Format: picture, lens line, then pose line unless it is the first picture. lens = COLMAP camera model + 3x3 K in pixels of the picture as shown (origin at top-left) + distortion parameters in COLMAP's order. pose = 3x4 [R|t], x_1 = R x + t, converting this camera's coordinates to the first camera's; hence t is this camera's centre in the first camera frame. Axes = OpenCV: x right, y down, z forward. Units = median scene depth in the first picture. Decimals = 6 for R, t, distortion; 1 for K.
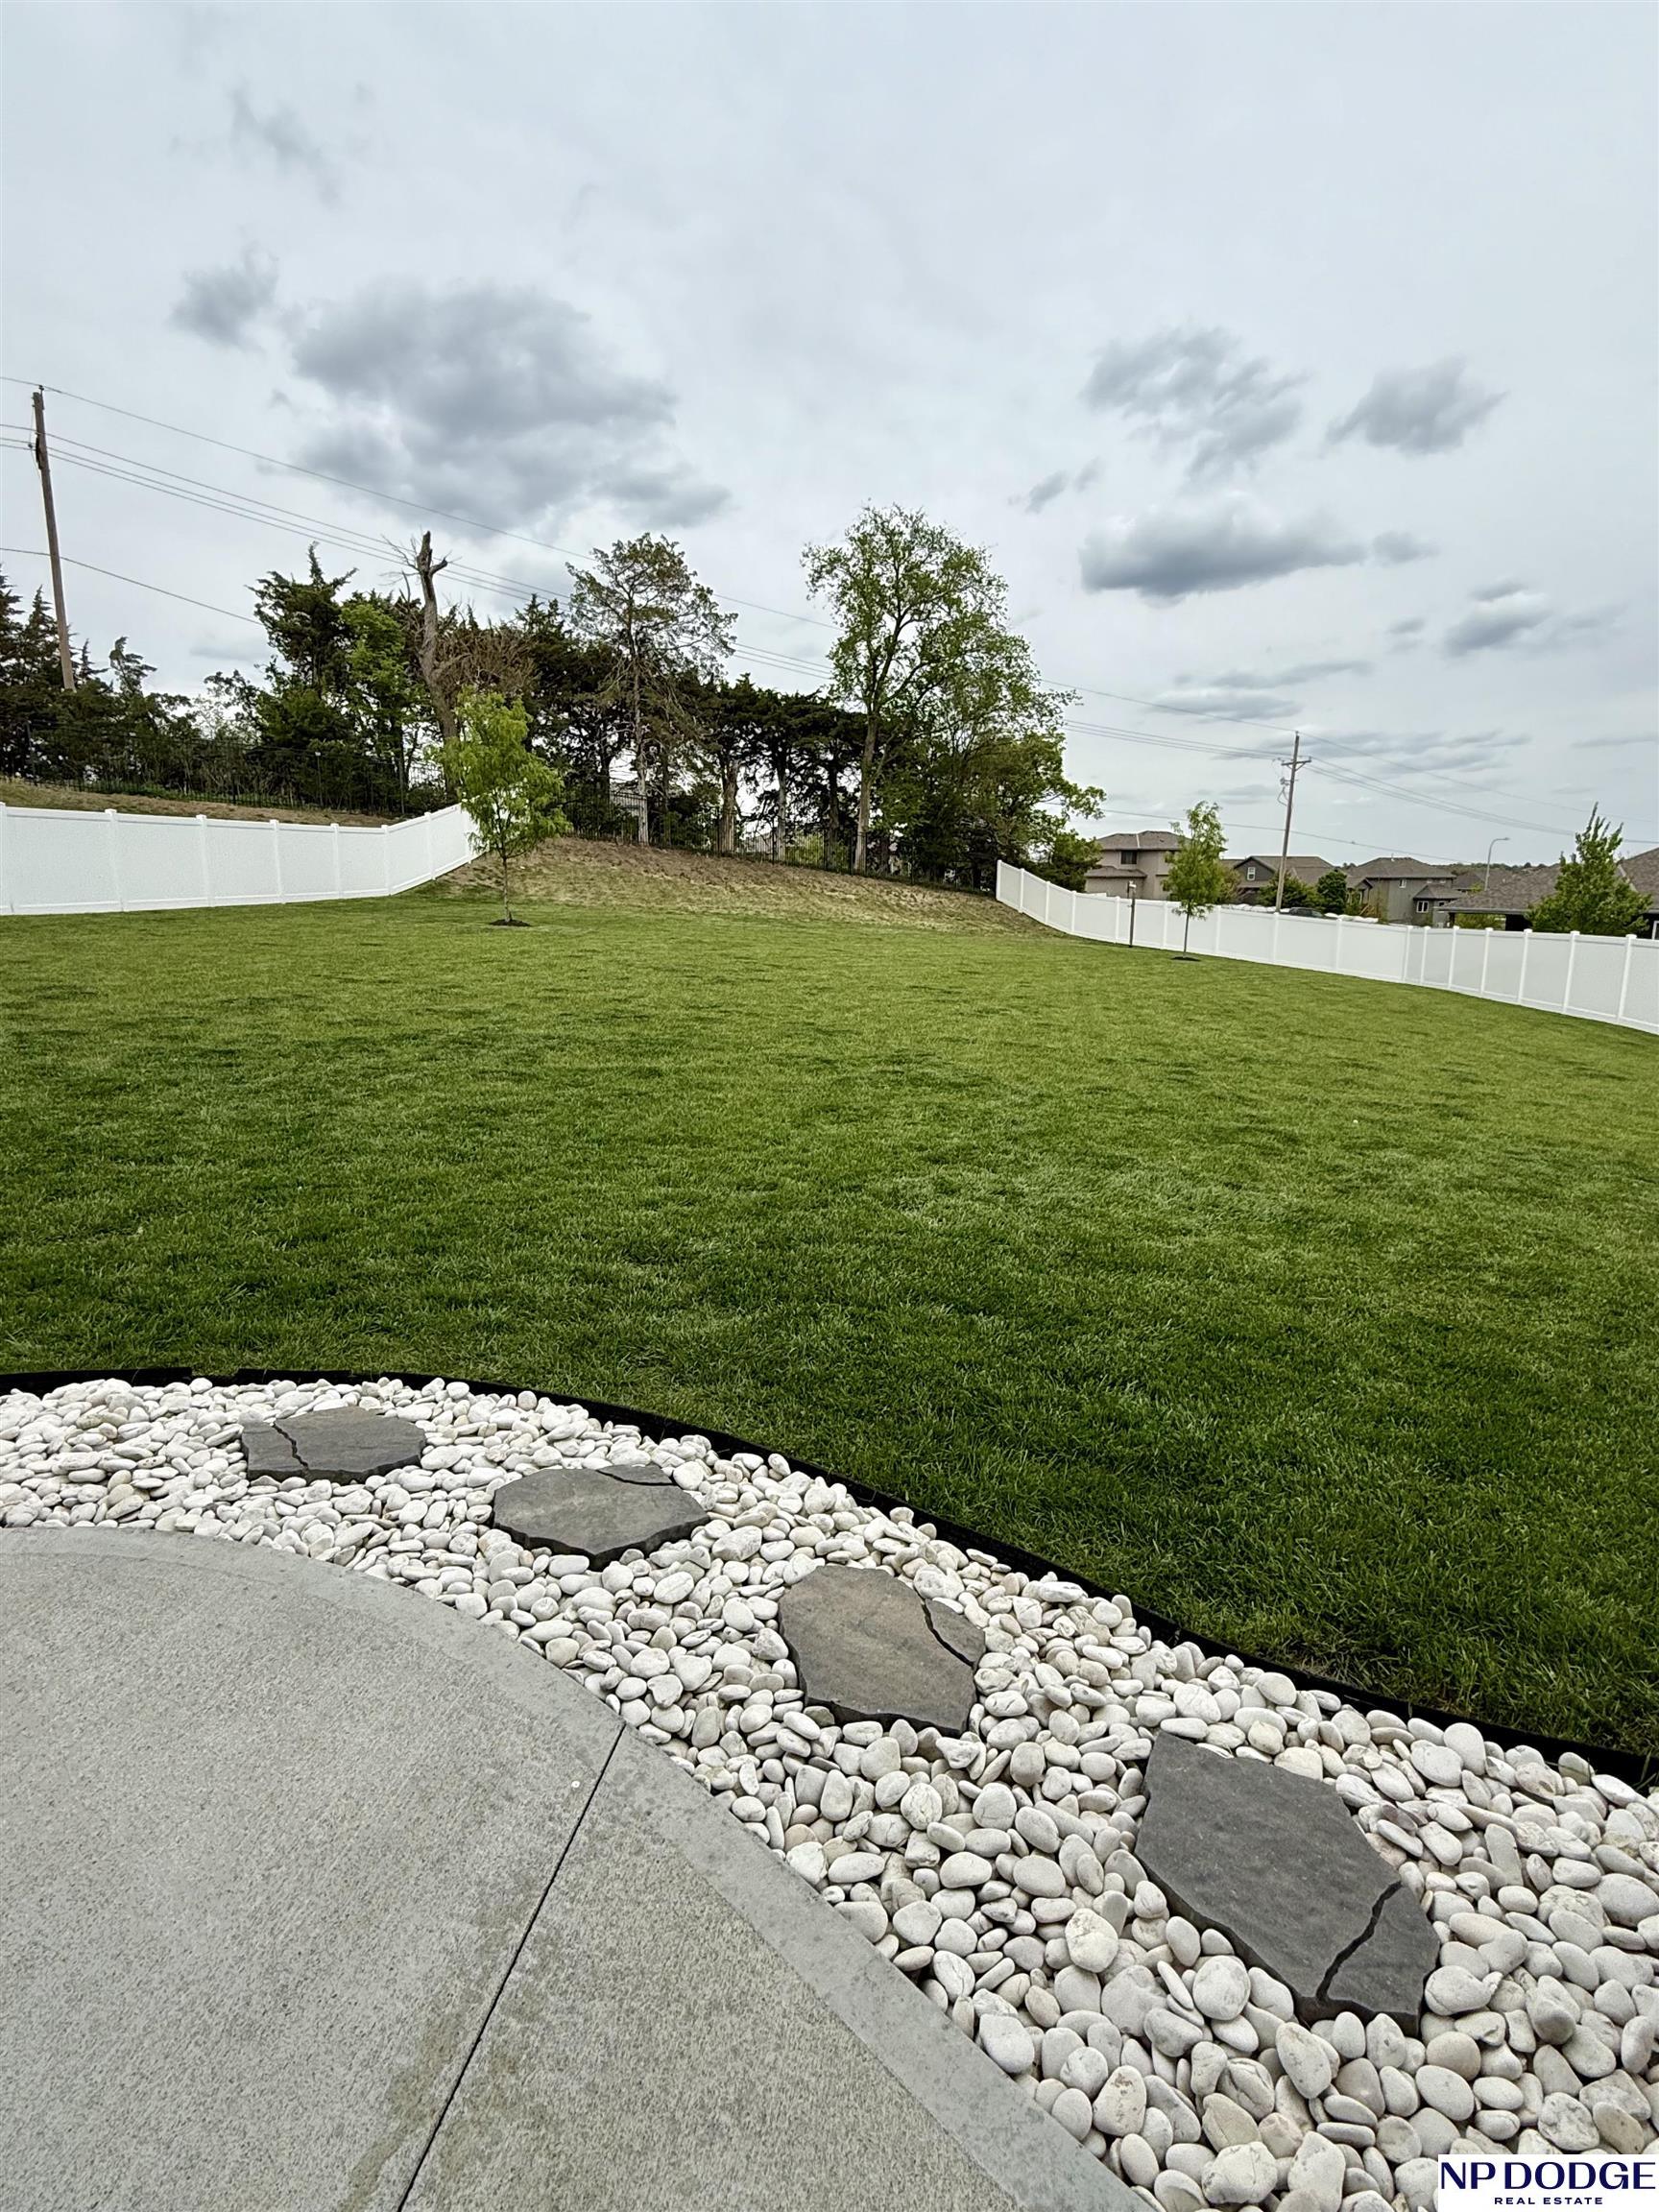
lens RADIAL K [[1146.9, 0, 829.2], [0, 1146.9, 1129.8], [0, 0, 1]] dist [-0.022526, 0.001479]
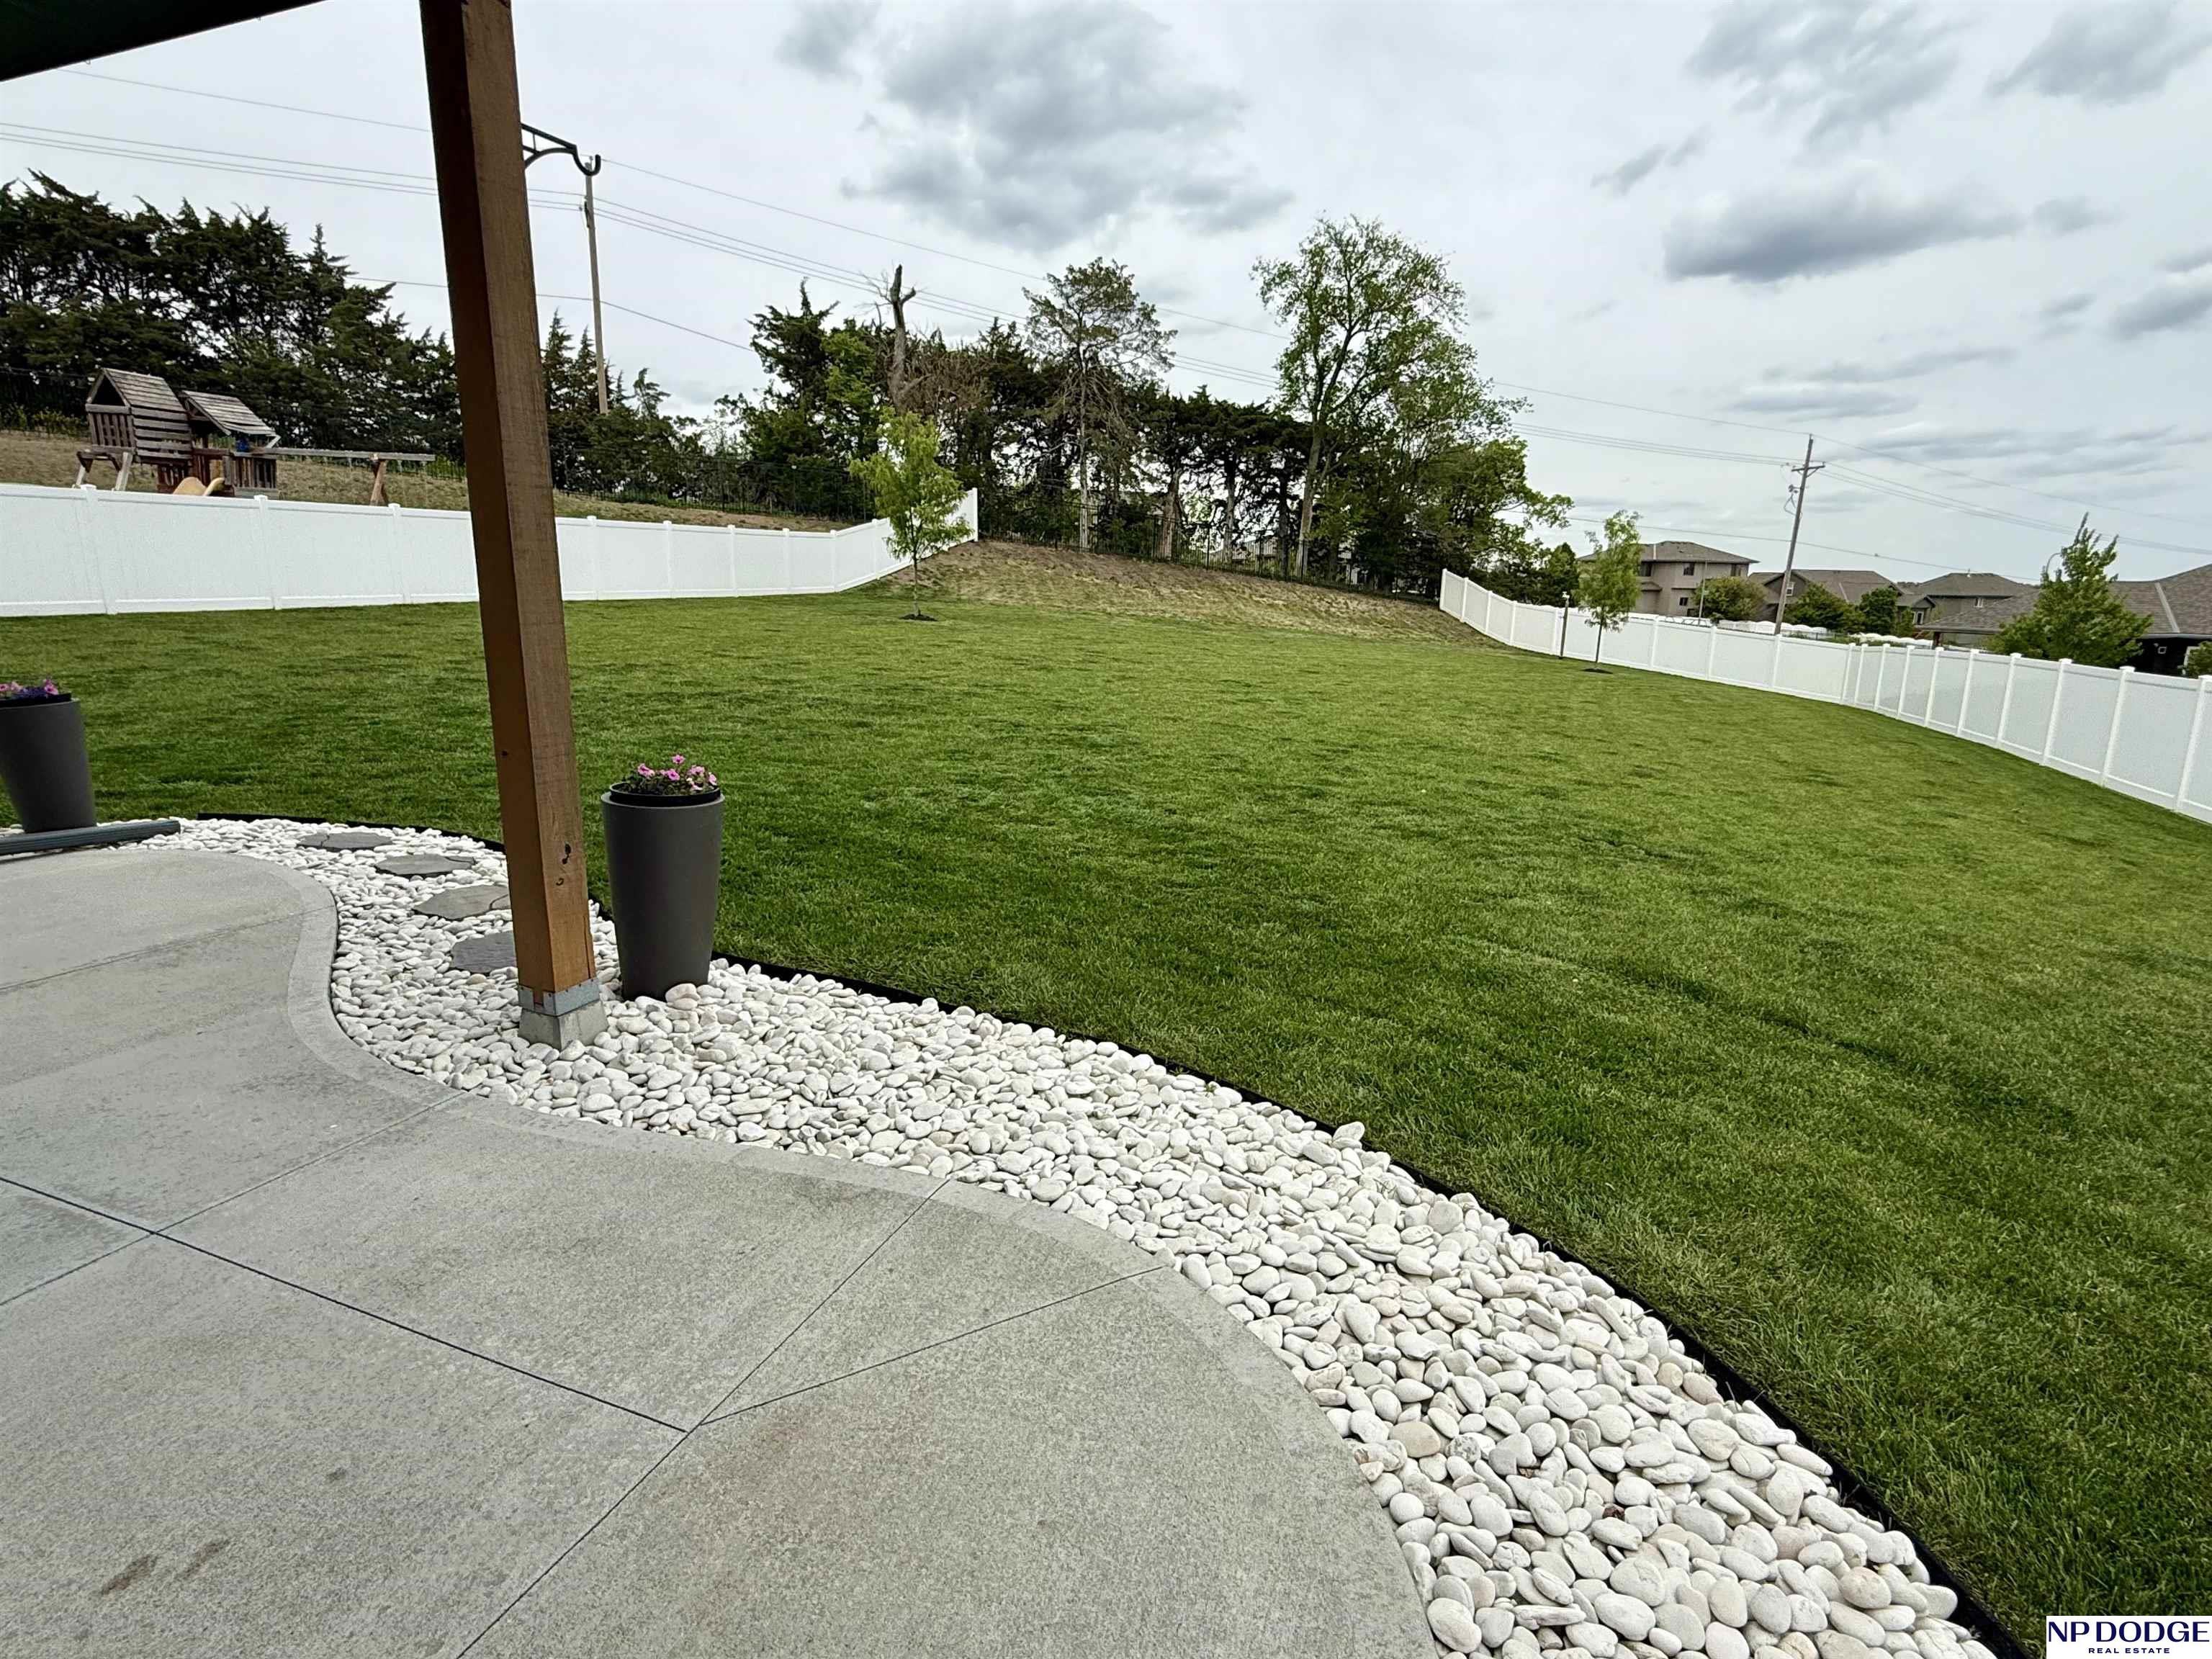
lens RADIAL K [[1146.9, 0, 1100.1], [0, 1146.9, 860.7], [0, 0, 1]] dist [-0.022526, 0.001479]
pose [[0.974203, 0.066143, -0.215763, 0.099256], [-0.061717, 0.997723, 0.027194, 0.010933], [0.217070, -0.013177, 0.976067, -0.045249]]
